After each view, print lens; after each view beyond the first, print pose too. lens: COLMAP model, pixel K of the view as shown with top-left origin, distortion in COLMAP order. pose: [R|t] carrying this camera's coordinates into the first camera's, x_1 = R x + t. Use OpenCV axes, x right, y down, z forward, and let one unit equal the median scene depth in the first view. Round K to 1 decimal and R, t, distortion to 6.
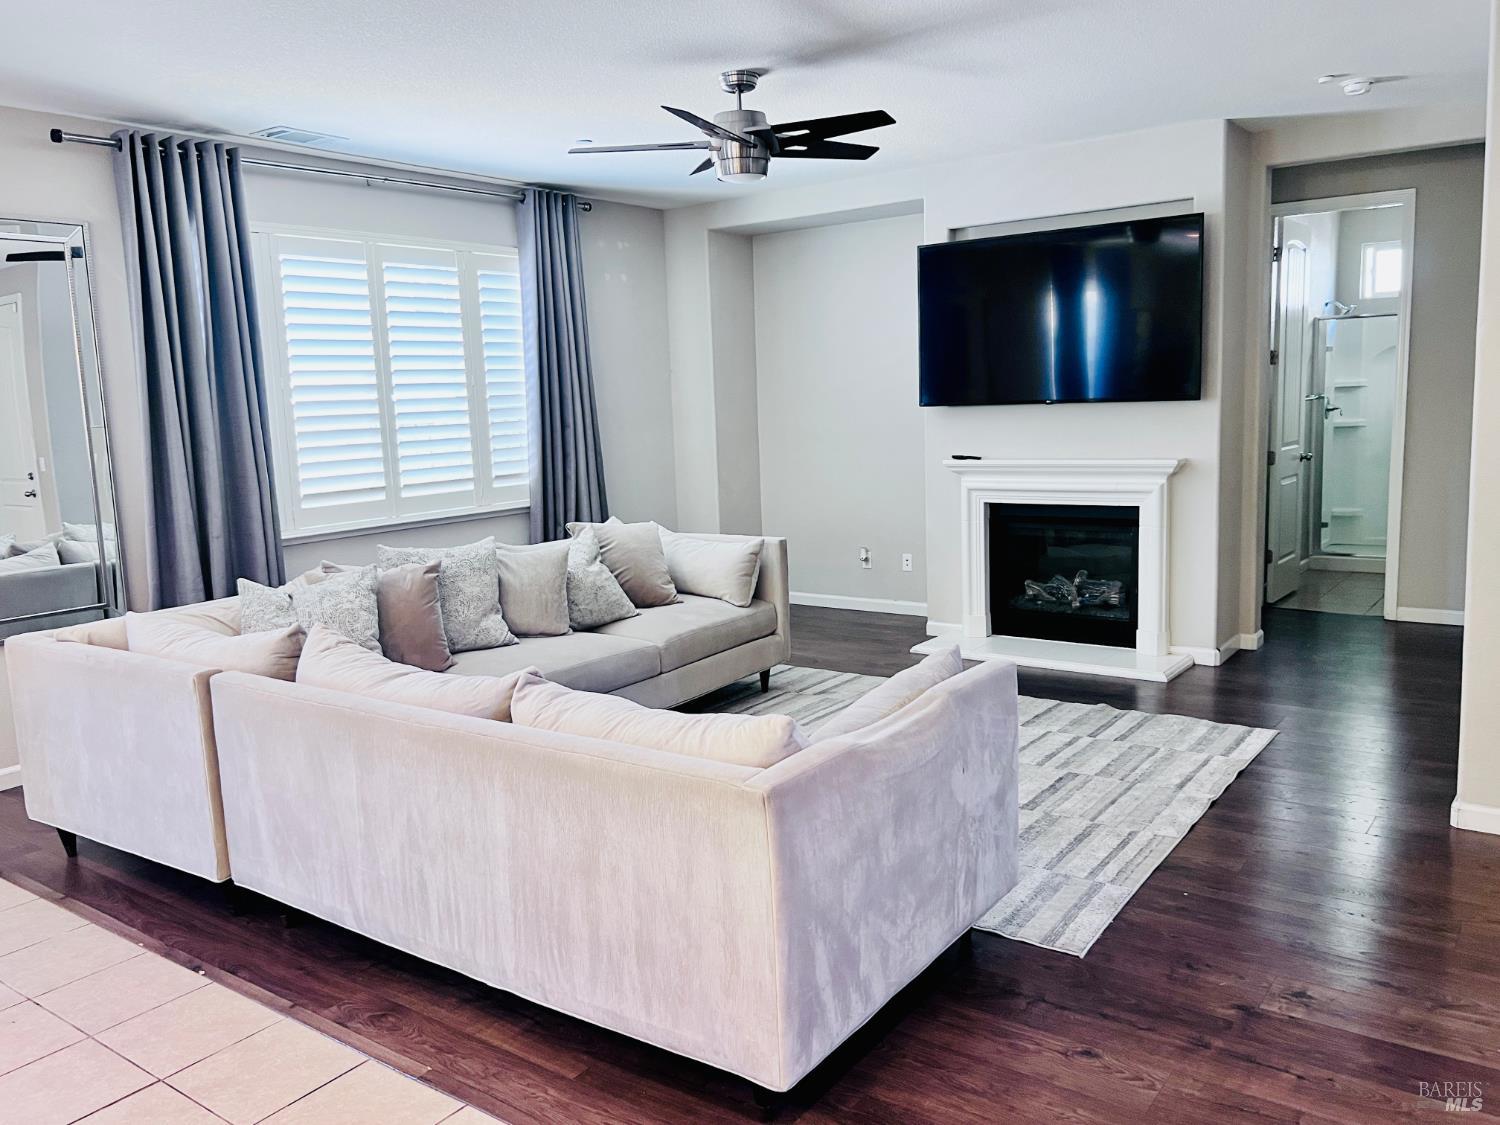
lens RADIAL K [[1157.5, 0, 745.9], [0, 1157.5, 548.6], [0, 0, 1]] dist [0.051303, -0.039178]
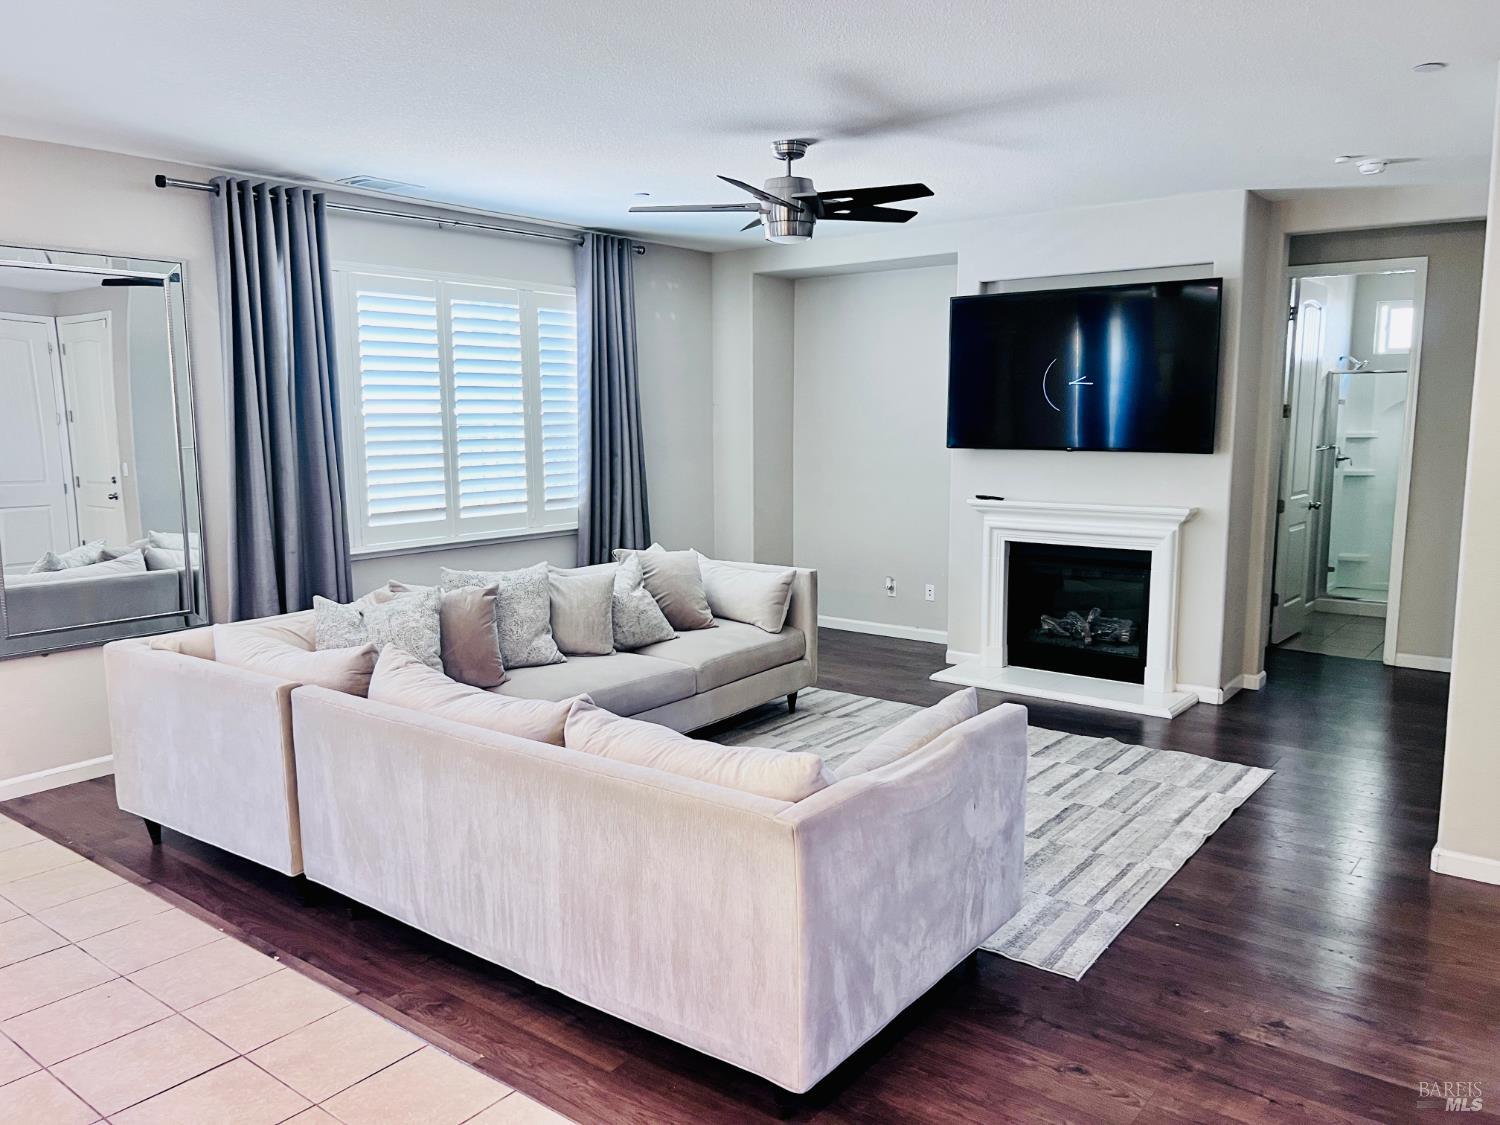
lens RADIAL K [[1113.0, 0, 750.0], [0, 1113.0, 562.5], [0, 0, 1]] dist [0.052647, -0.042795]
pose [[0.999118, 0.035708, -0.022088, -0.005781], [-0.035630, 0.999357, 0.003909, -0.022512], [0.022213, -0.003118, 0.999748, -0.036318]]
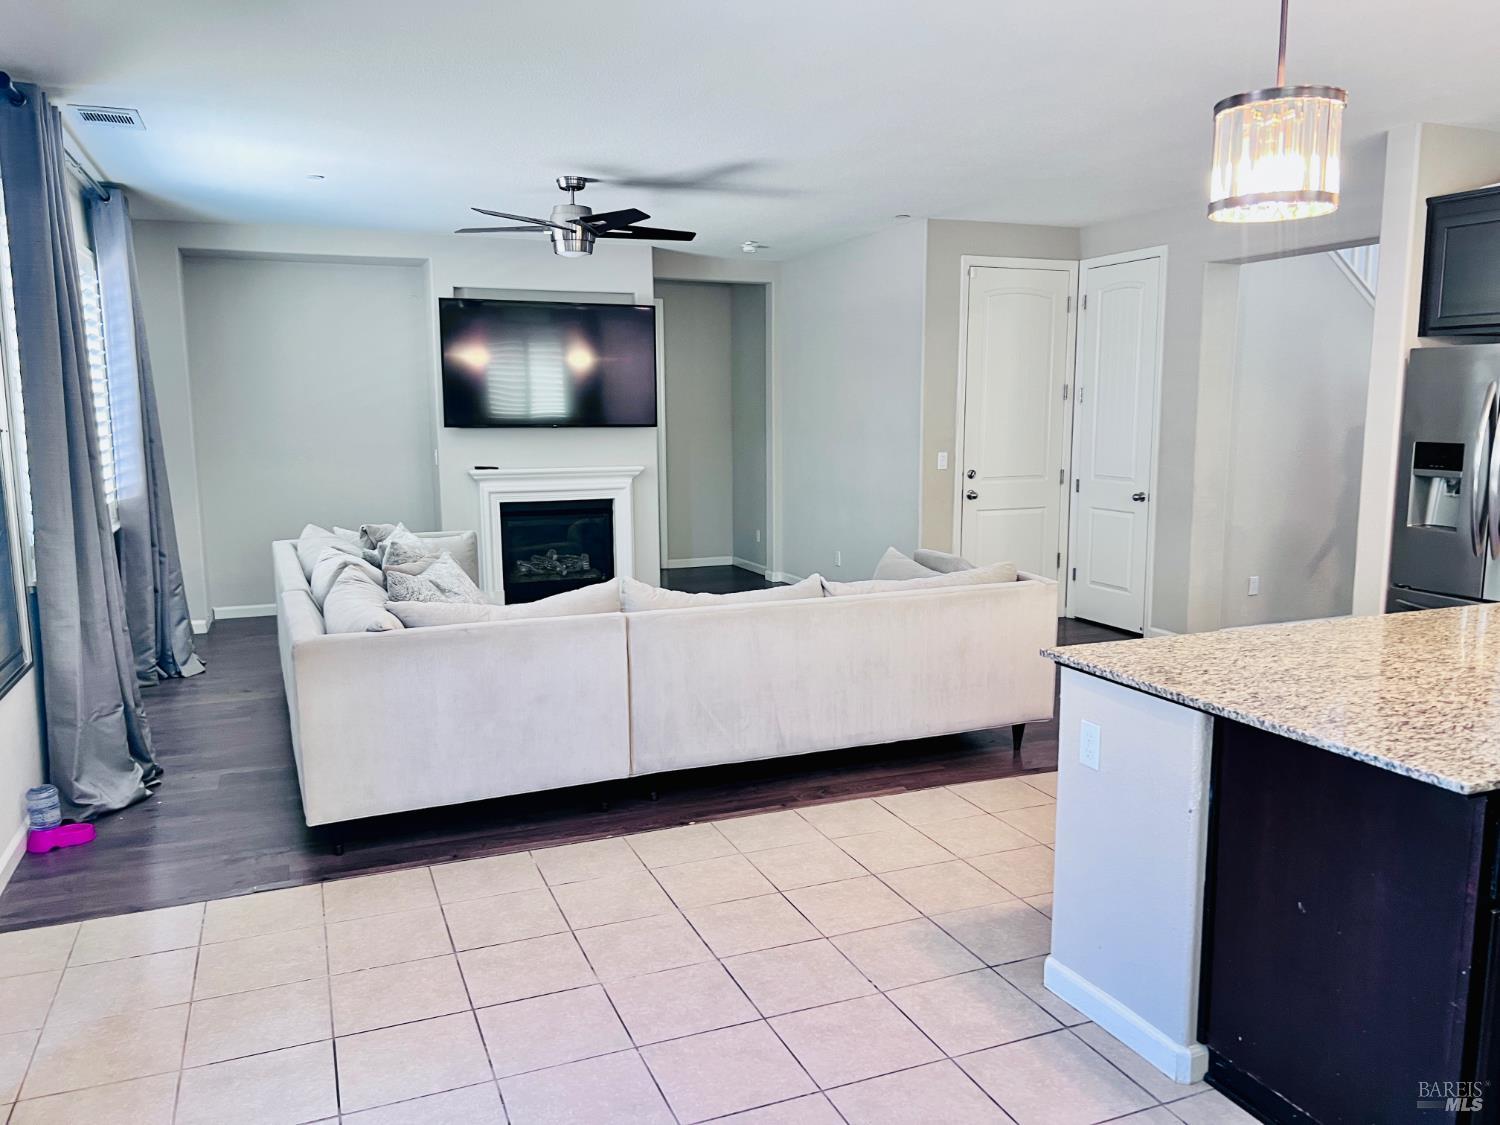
lens RADIAL K [[1130.3, 0, 743.0], [0, 1130.3, 569.0], [0, 0, 1]] dist [0.048728, -0.096070]
pose [[0.521657, -0.087991, 0.848606, -1.061441], [0.098186, 0.994250, 0.042735, 0.009575], [-0.847487, 0.061029, 0.527297, 0.158263]]
